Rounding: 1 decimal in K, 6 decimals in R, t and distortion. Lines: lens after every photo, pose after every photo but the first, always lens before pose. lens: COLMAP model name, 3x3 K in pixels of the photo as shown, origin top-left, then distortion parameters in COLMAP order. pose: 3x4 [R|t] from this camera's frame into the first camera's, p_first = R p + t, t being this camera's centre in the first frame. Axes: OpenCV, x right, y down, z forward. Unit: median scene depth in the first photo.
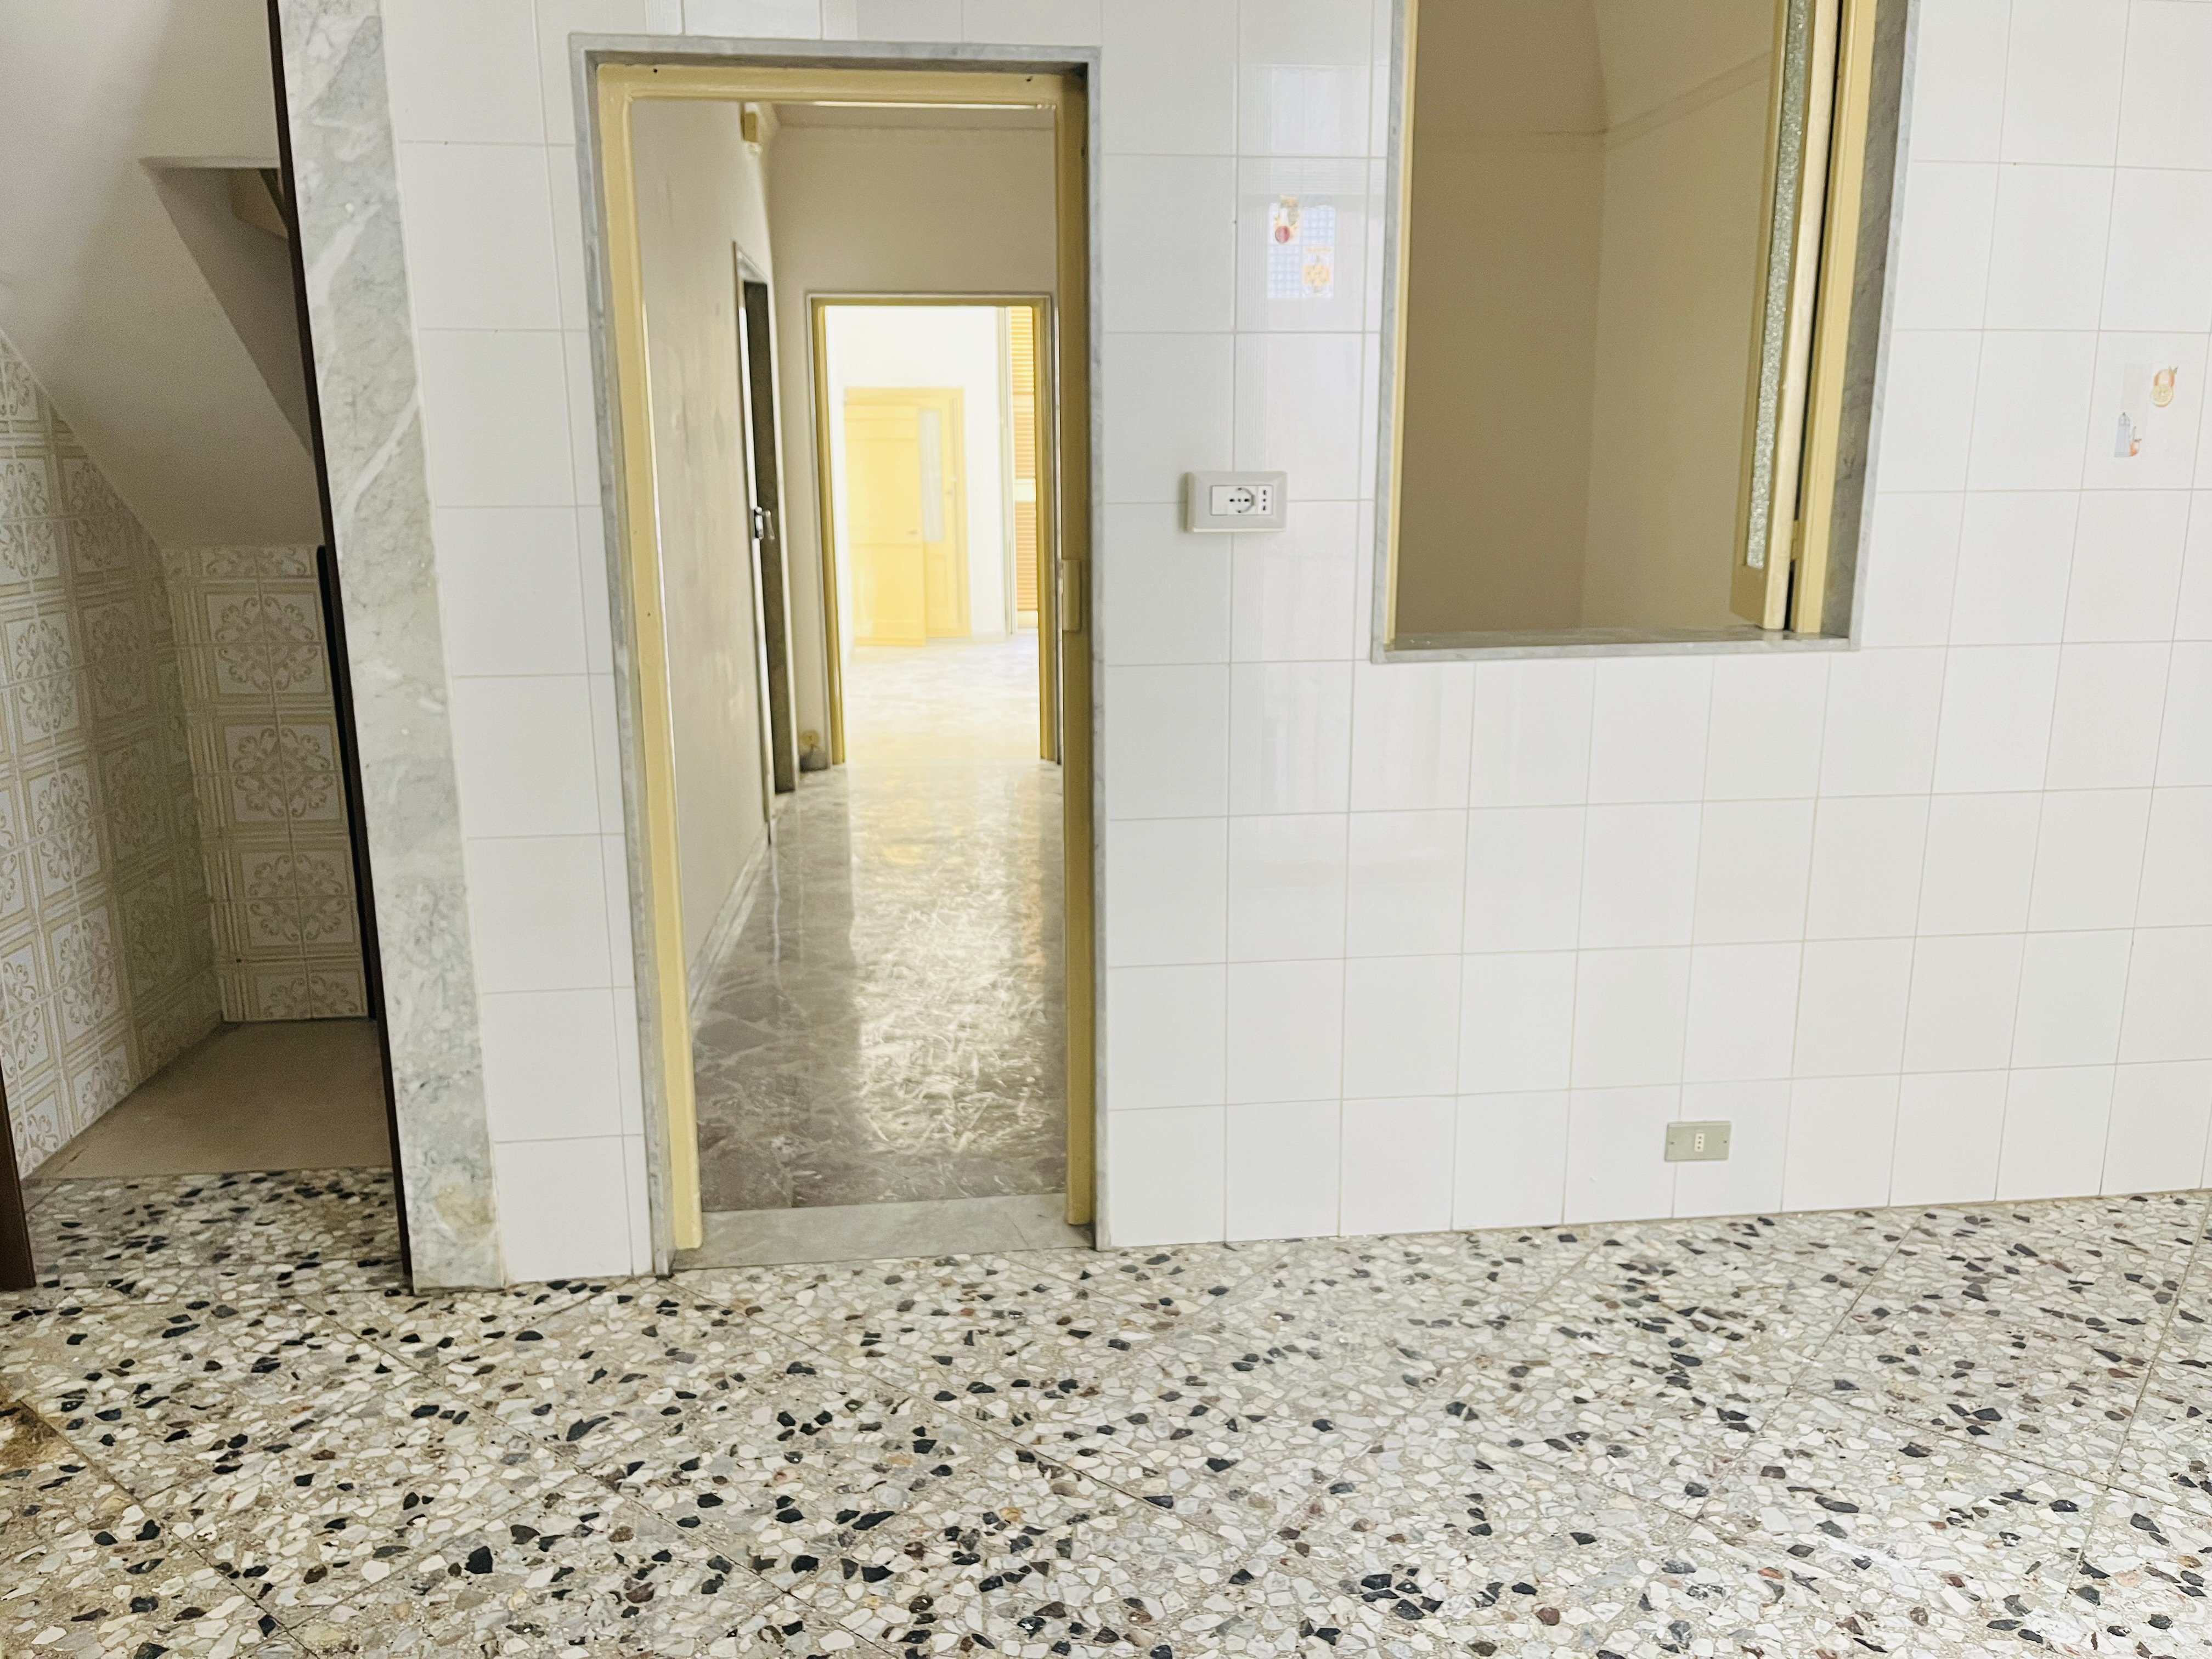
lens RADIAL K [[1617.8, 0, 1106.0], [0, 1617.8, 829.5], [0, 0, 1]] dist [0.003696, -0.003688]
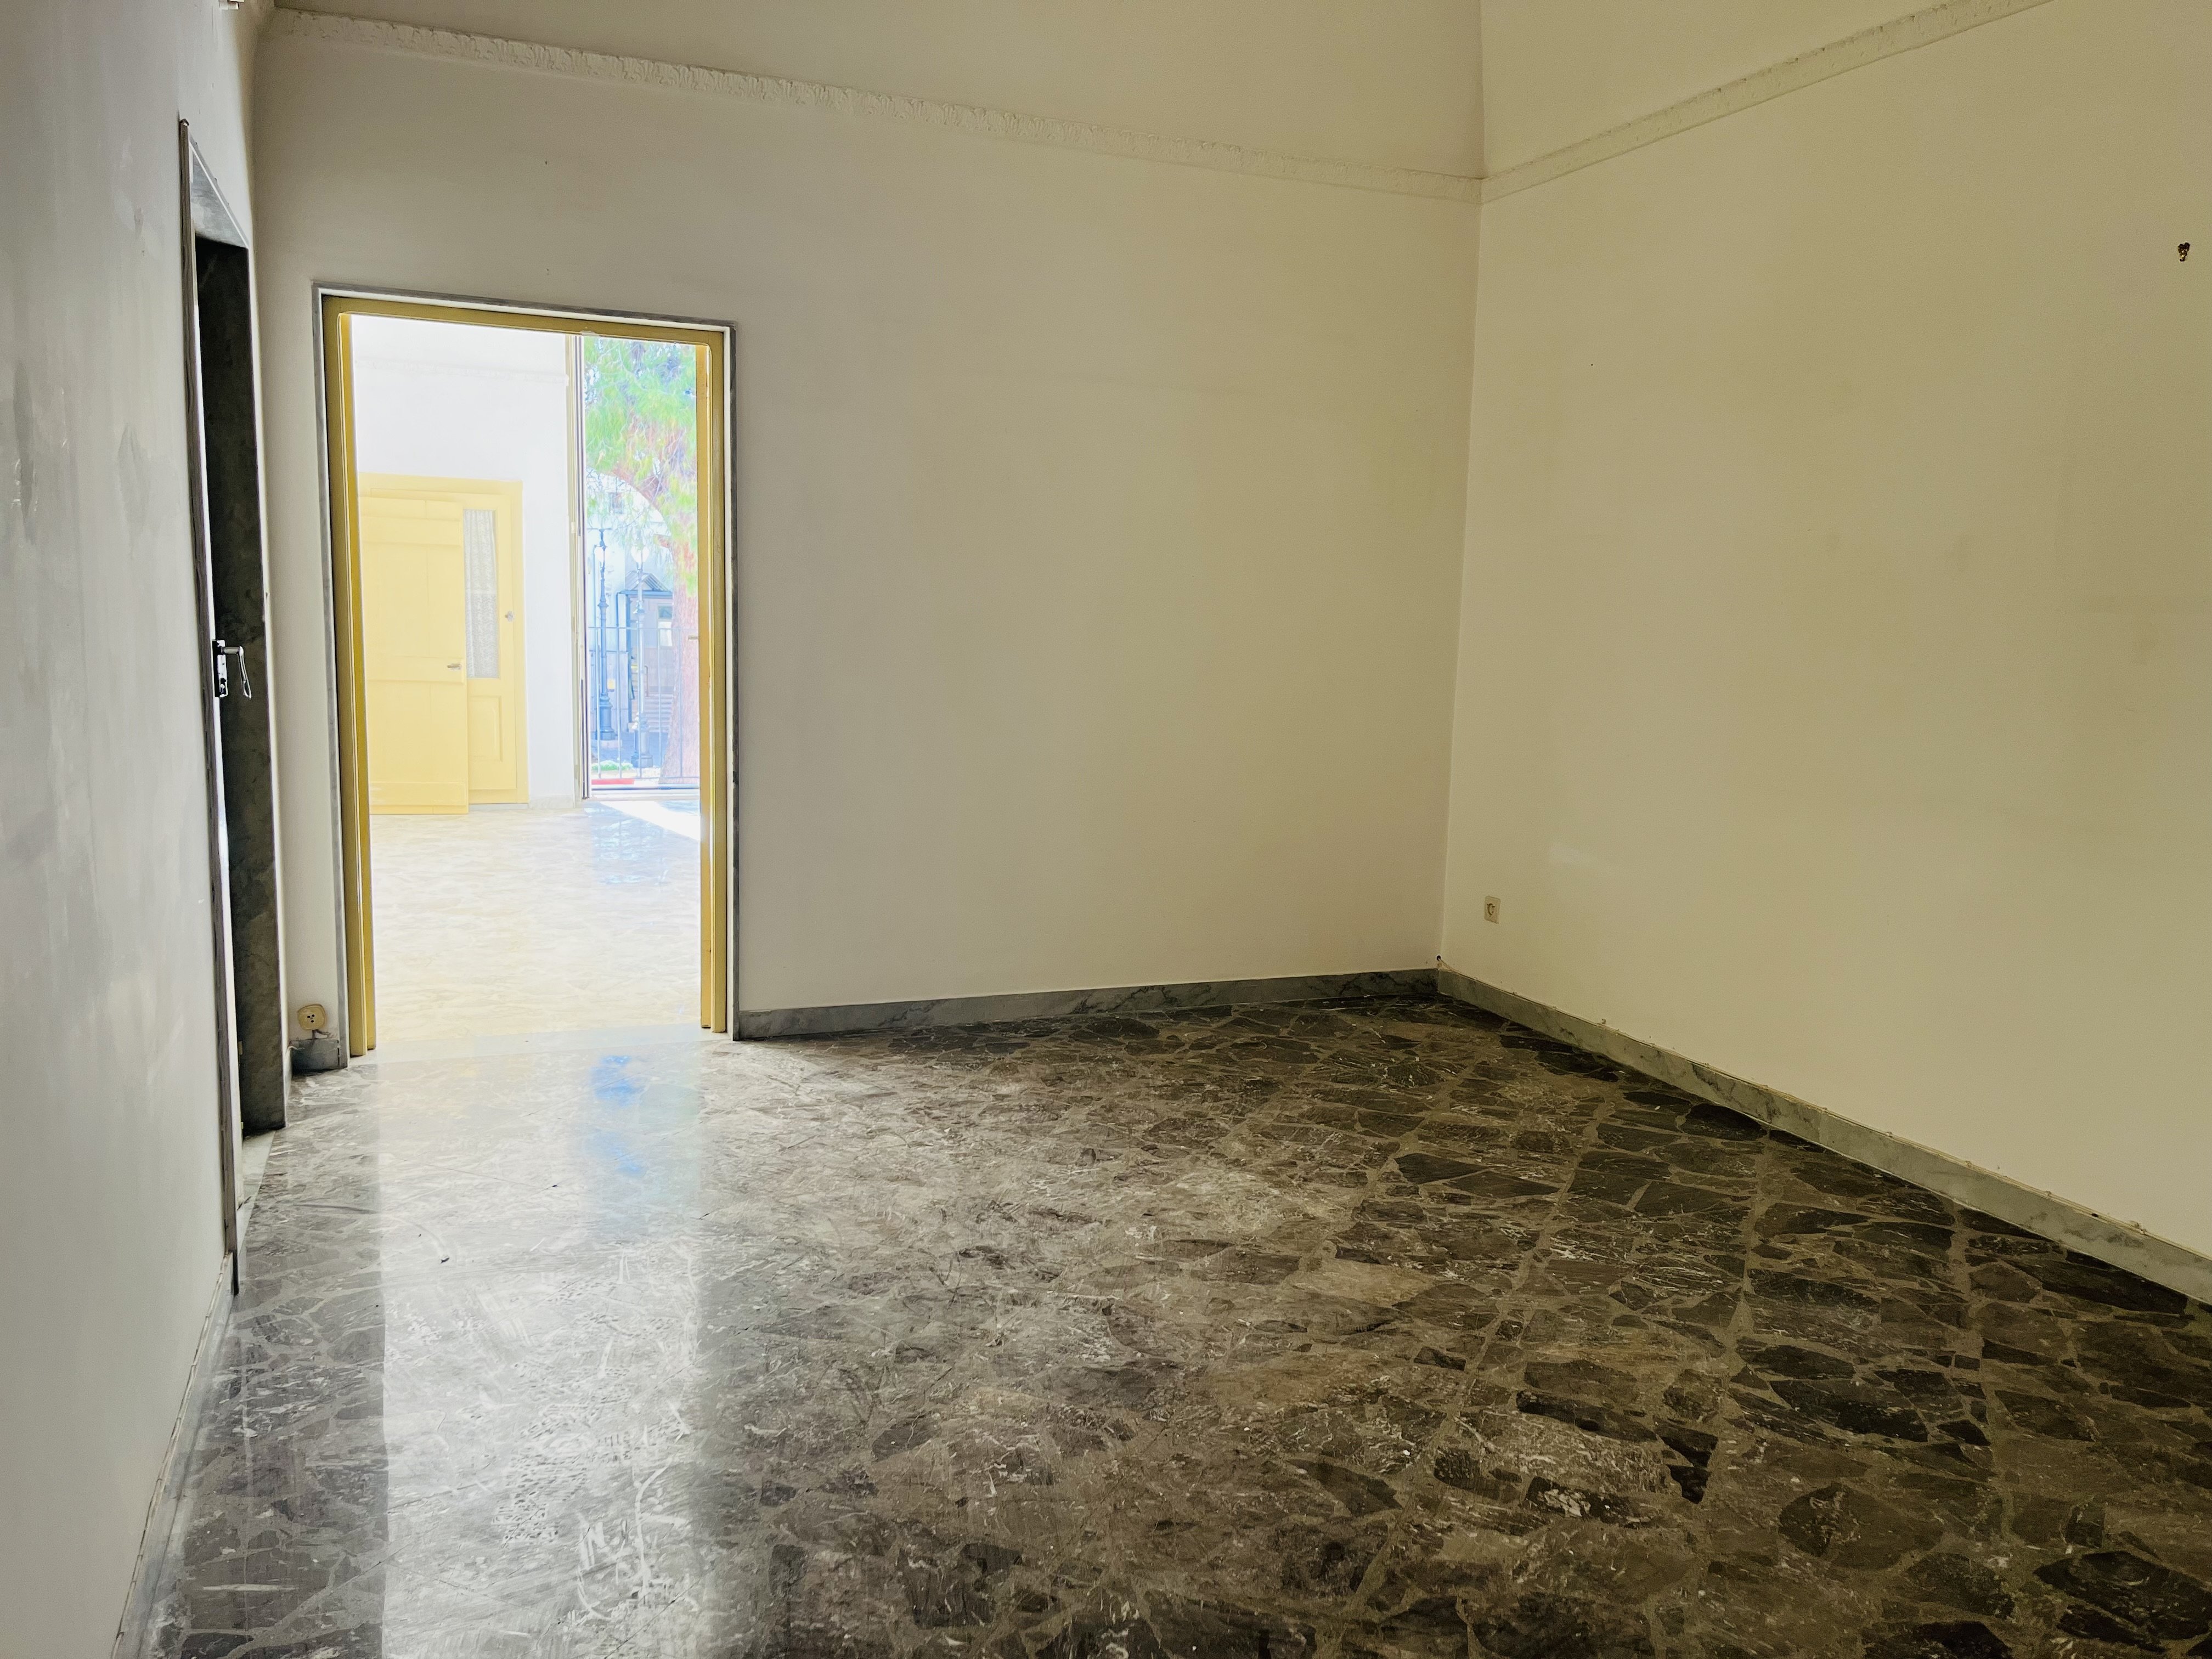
lens RADIAL K [[1642.7, 0, 1106.0], [0, 1642.7, 829.5], [0, 0, 1]] dist [-0.000286, -0.000726]
pose [[0.960719, 0.000549, 0.277522, -0.095674], [0.022265, 0.996622, -0.079049, -0.097554], [-0.276628, 0.082123, 0.957462, 0.457541]]
